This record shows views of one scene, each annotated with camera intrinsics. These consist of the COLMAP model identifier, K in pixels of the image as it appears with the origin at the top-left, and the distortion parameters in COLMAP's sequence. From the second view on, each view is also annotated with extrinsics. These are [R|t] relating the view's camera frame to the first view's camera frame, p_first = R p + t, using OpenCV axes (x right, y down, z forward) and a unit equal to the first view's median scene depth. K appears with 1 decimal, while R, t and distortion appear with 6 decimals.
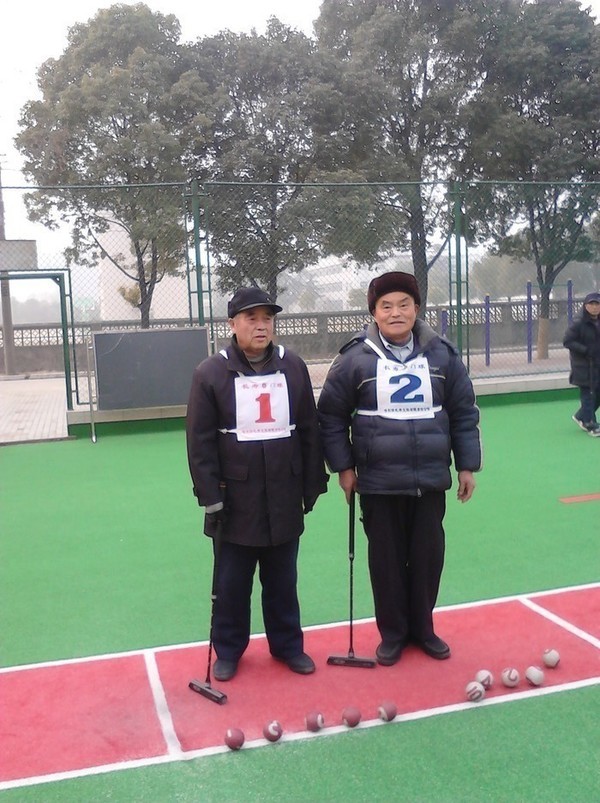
lens RADIAL K [[947.2, 0, 298.5], [0, 947.2, 379.3], [0, 0, 1]] dist [-0.202607, 0.467068]
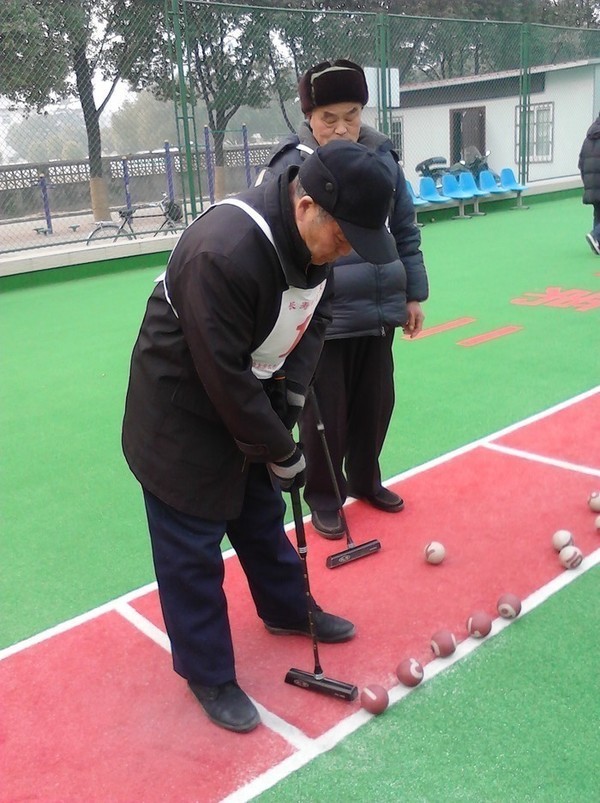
lens RADIAL K [[925.3, 0, 300.4], [0, 925.3, 338.9], [0, 0, 1]] dist [-0.024107, -0.025081]
pose [[0.888256, -0.108224, 0.446418, -0.286133], [0.066595, 0.991922, 0.107962, 0.034215], [-0.454496, -0.066168, 0.888288, 0.318927]]
